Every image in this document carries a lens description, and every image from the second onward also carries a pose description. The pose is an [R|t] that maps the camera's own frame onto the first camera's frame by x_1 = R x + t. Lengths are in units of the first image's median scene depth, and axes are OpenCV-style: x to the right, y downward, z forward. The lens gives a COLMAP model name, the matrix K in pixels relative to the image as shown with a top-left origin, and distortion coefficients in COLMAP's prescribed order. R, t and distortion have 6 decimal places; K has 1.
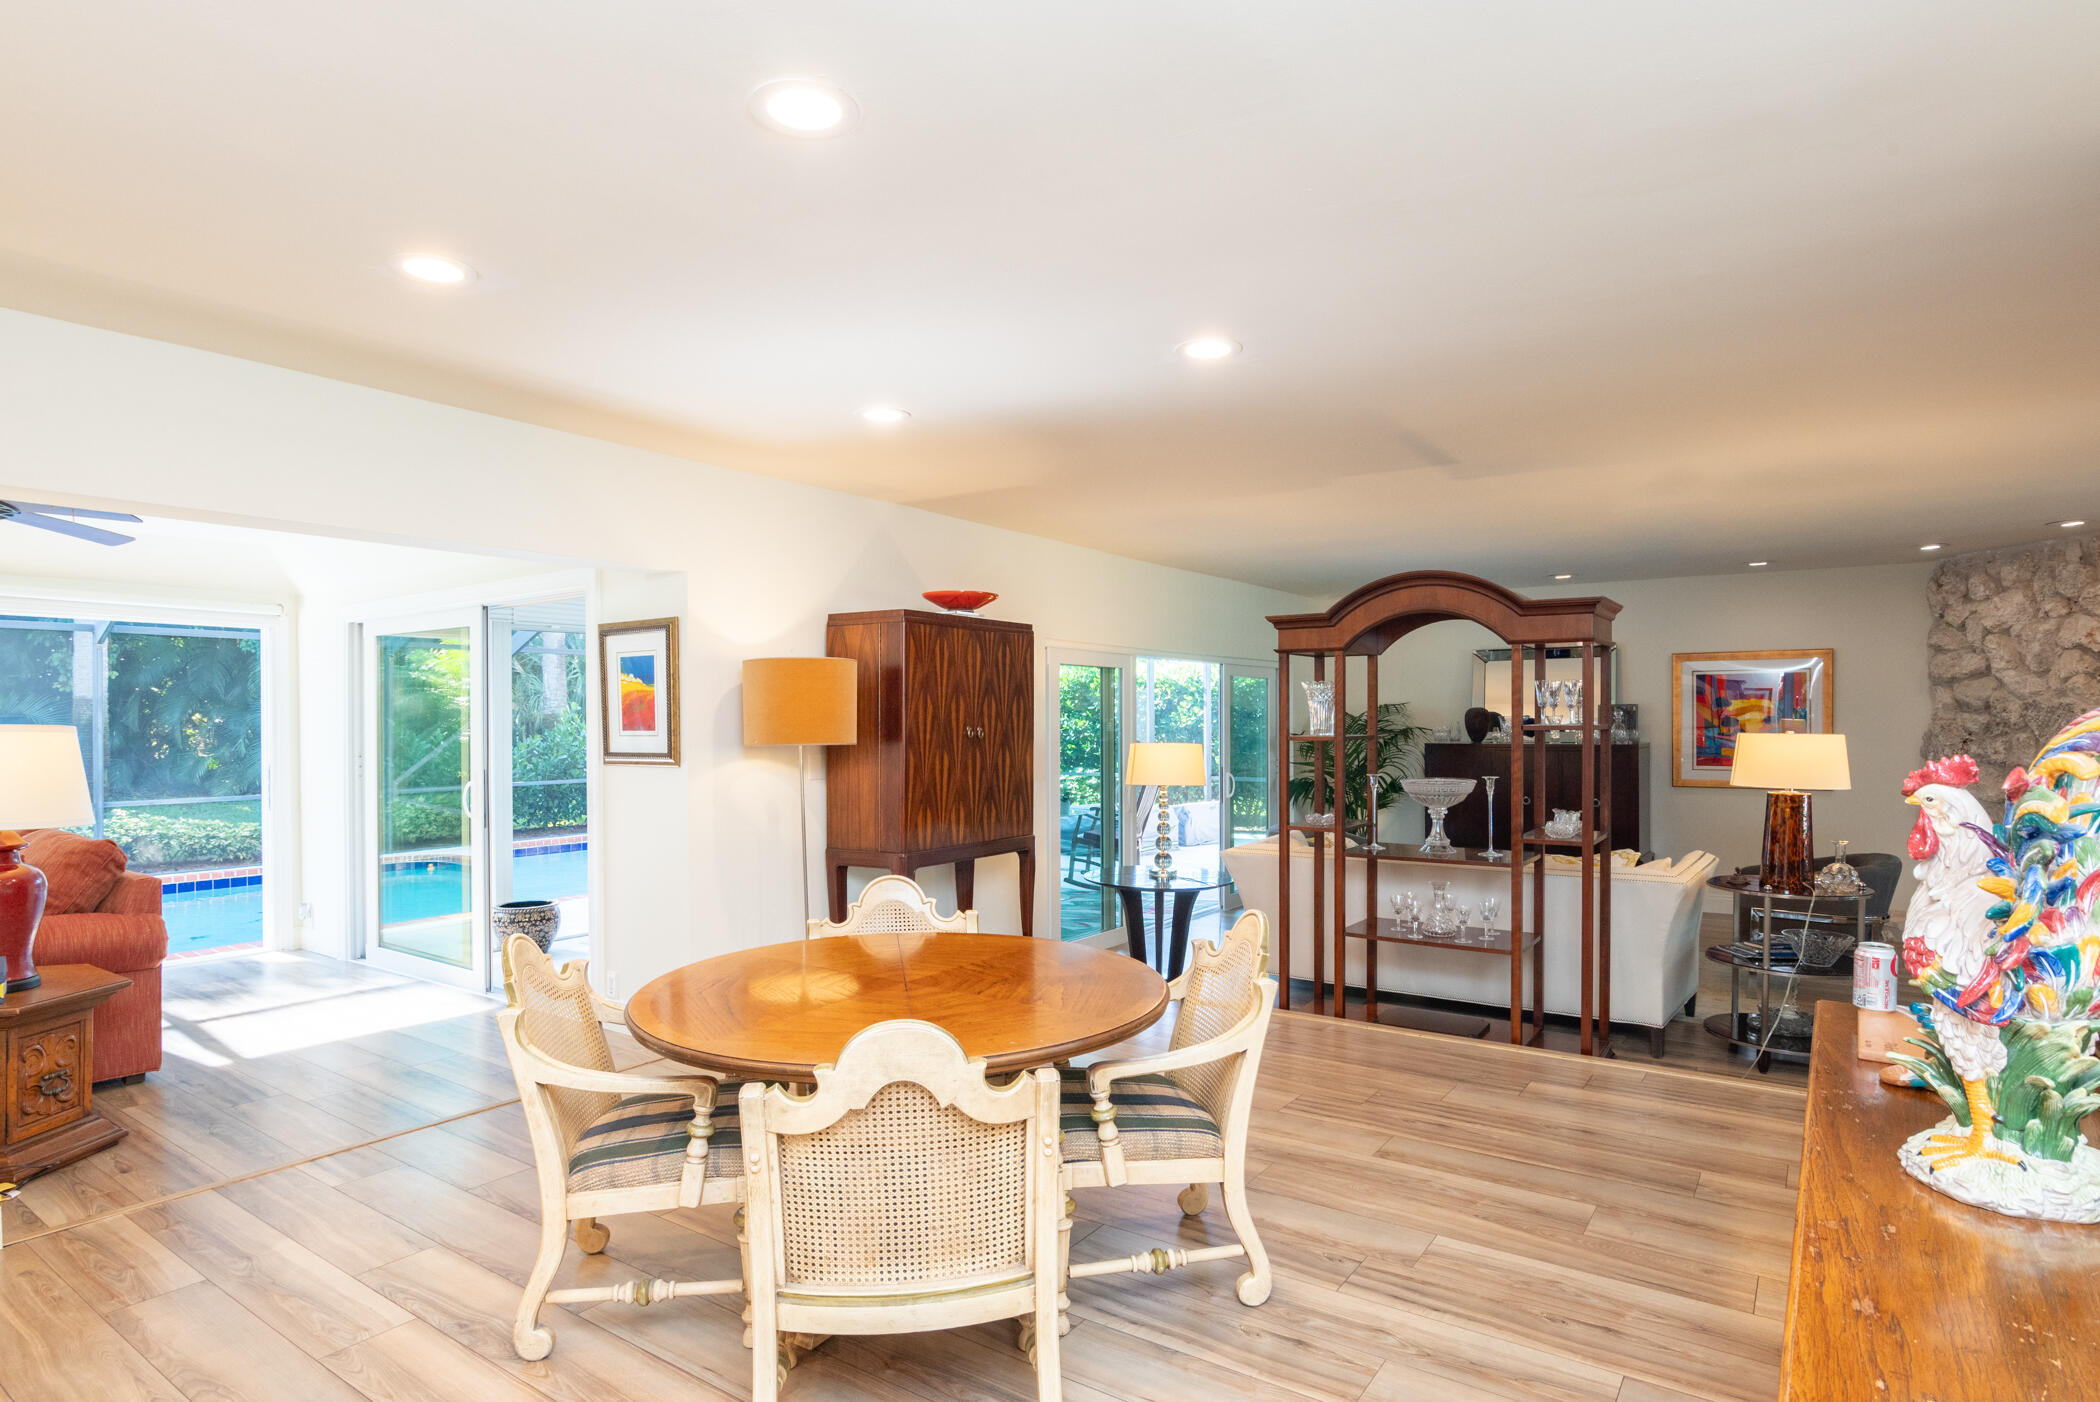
lens RADIAL K [[1099.8, 0, 1050.0], [0, 1099.8, 701.0], [0, 0, 1]] dist [-0.003540, -0.001024]
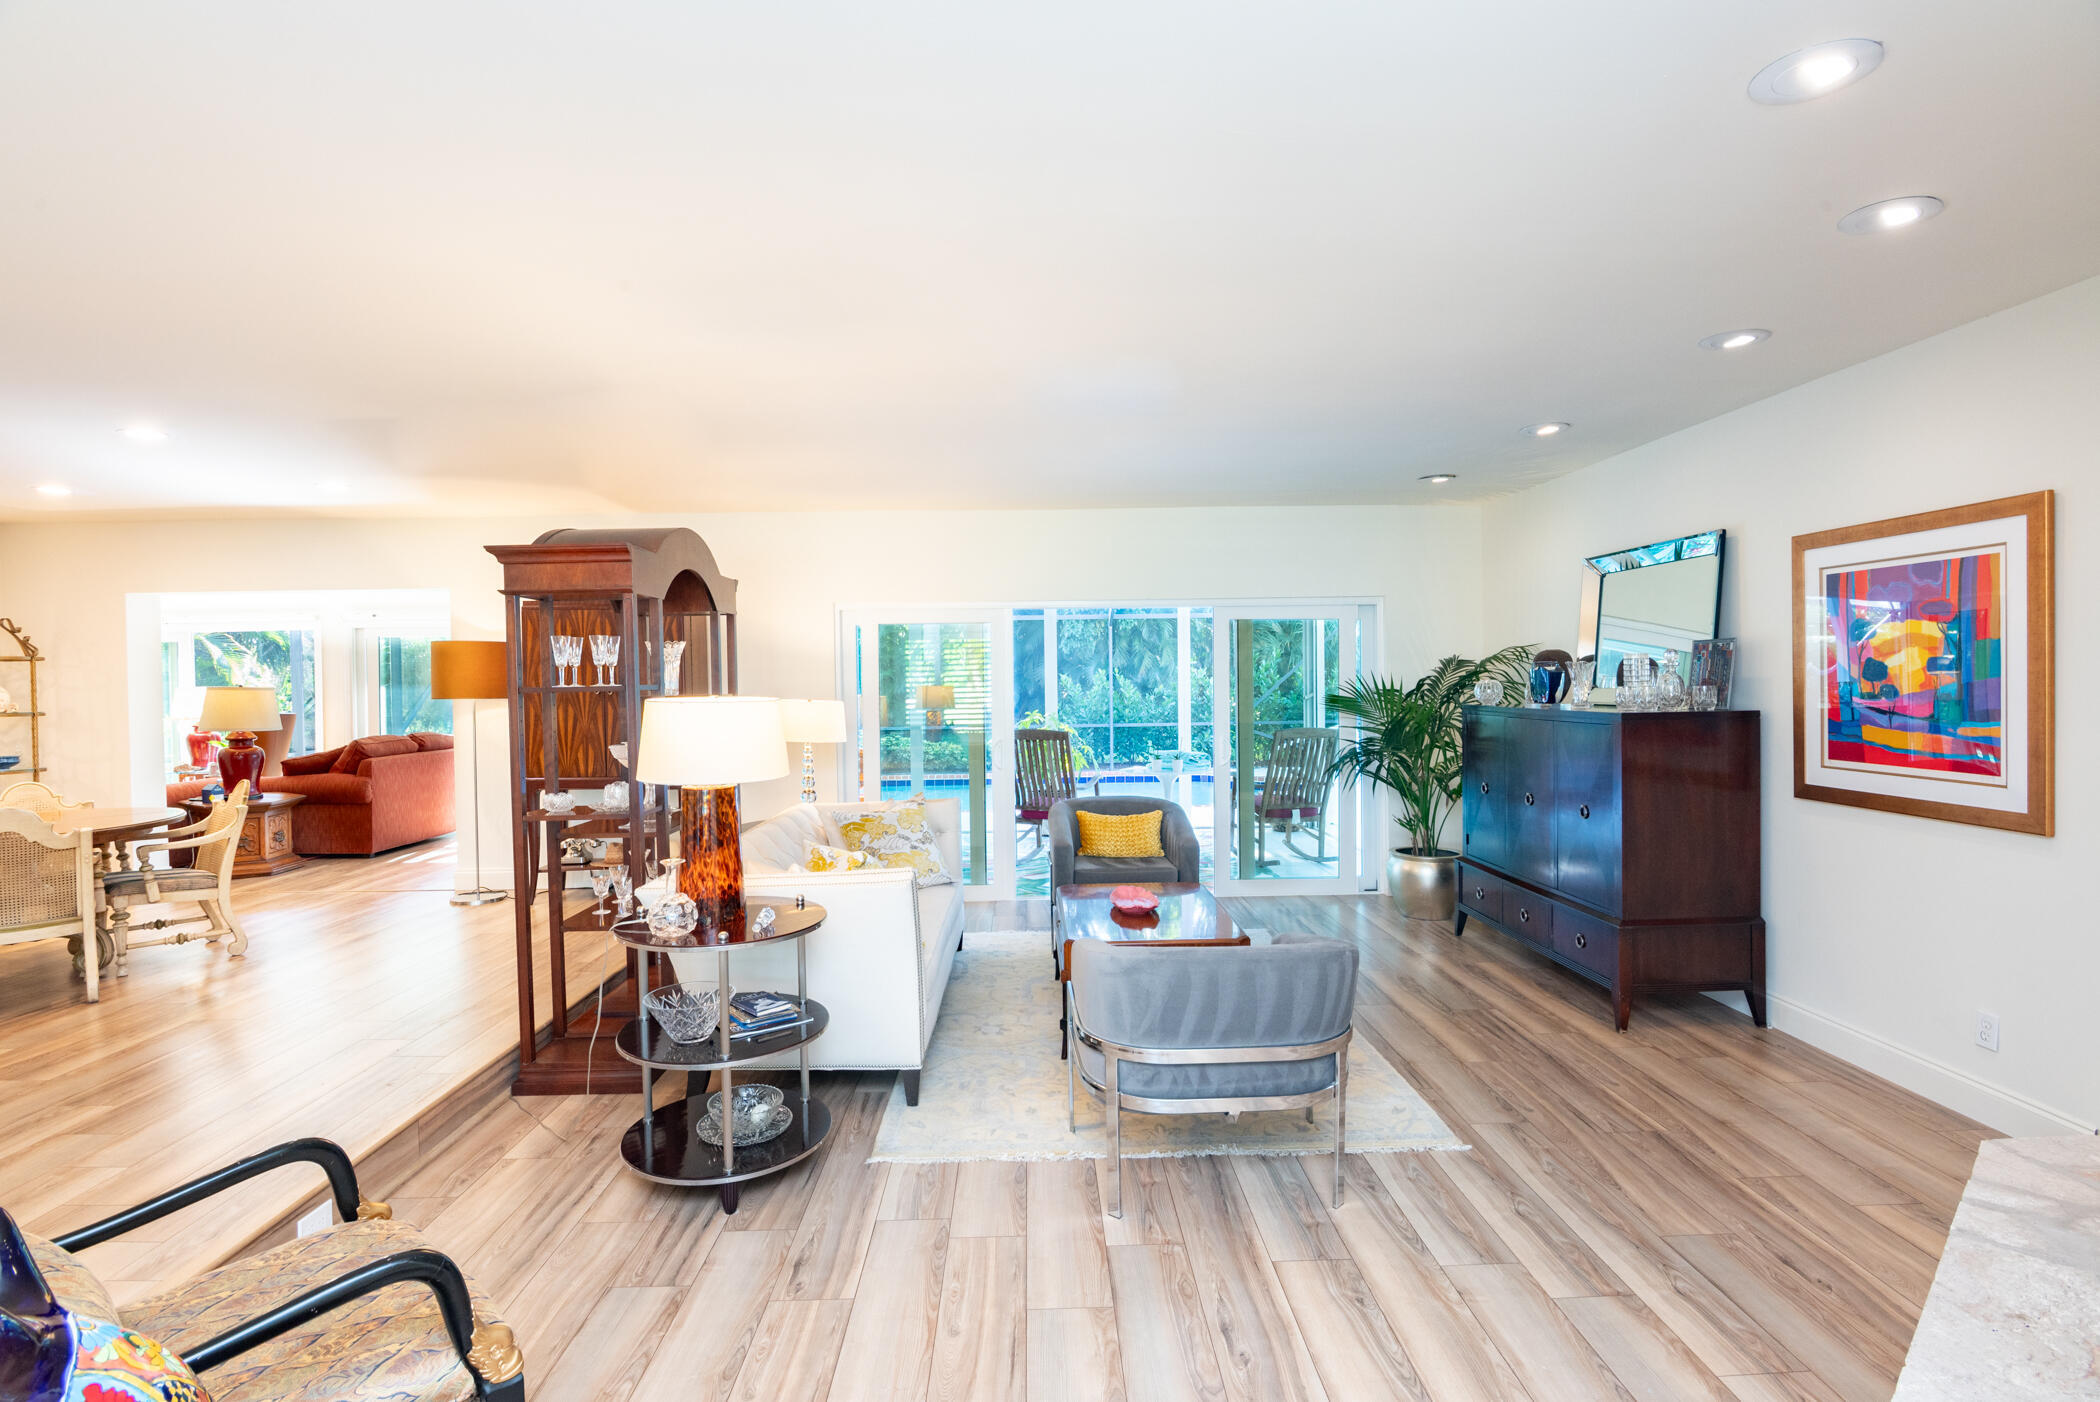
lens RADIAL K [[1099.8, 0, 1050.0], [0, 1099.8, 701.0], [0, 0, 1]] dist [-0.003540, -0.001024]
pose [[0.611367, 0.008391, -0.791303, 0.901201], [0.026050, 0.999188, 0.030722, 0.009769], [0.790918, -0.039396, 0.610652, 0.517992]]
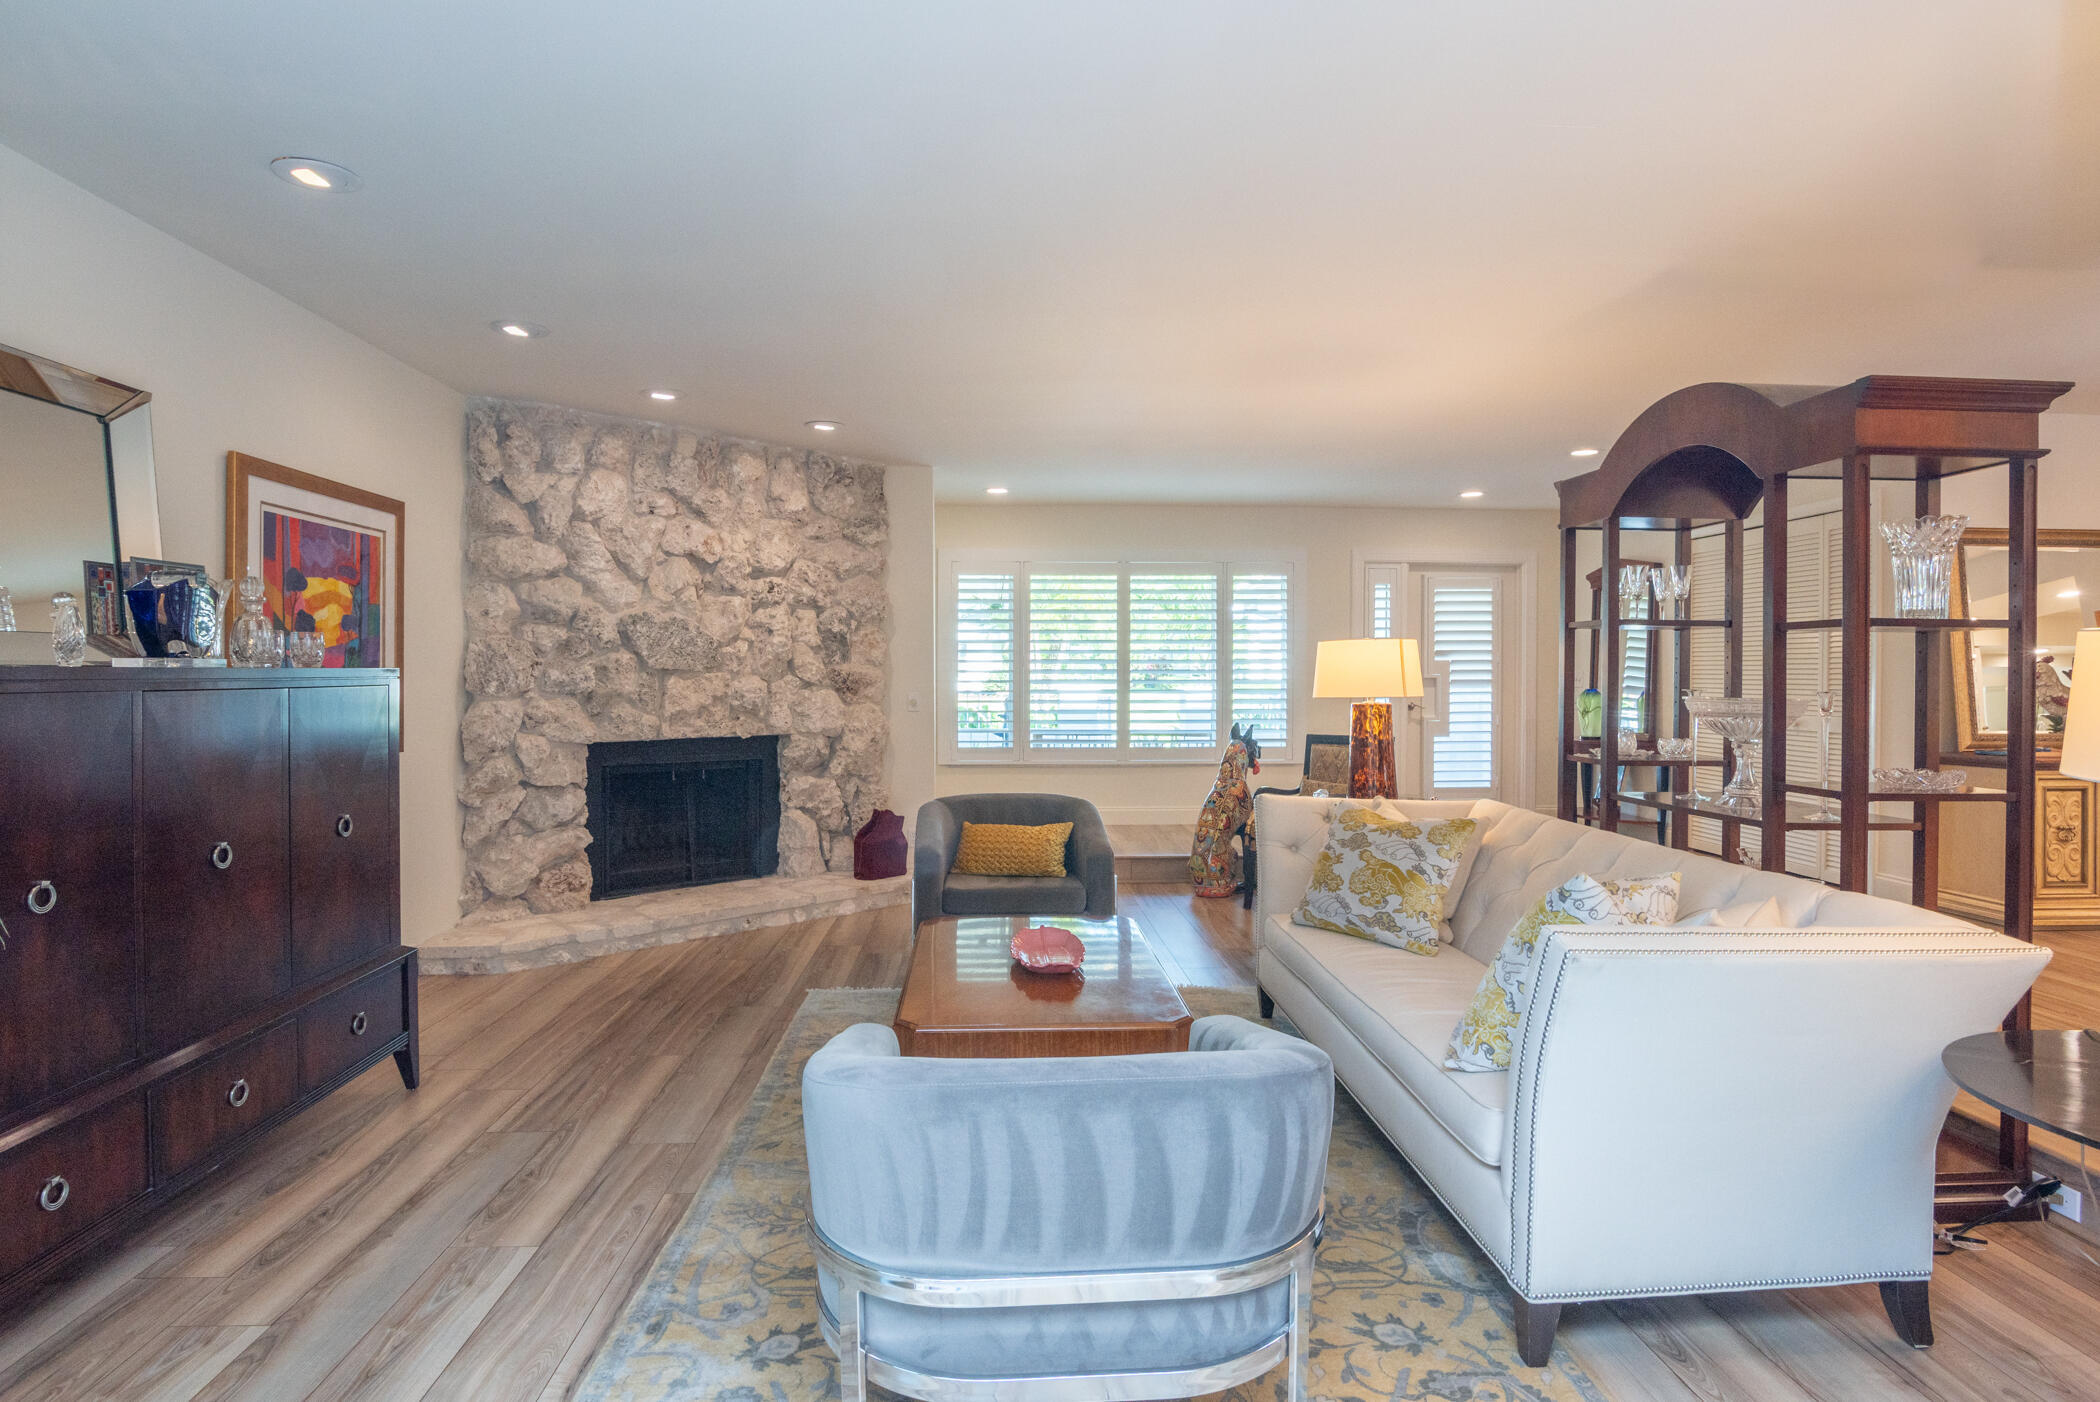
lens RADIAL K [[1033.9, 0, 1046.7], [0, 1033.9, 674.1], [0, 0, 1]] dist [-0.002080, -0.000496]
pose [[-0.635931, 0.001323, 0.771745, 0.107448], [-0.011076, 0.999880, -0.010841, 0.048072], [-0.771666, -0.015442, -0.635840, 1.208749]]
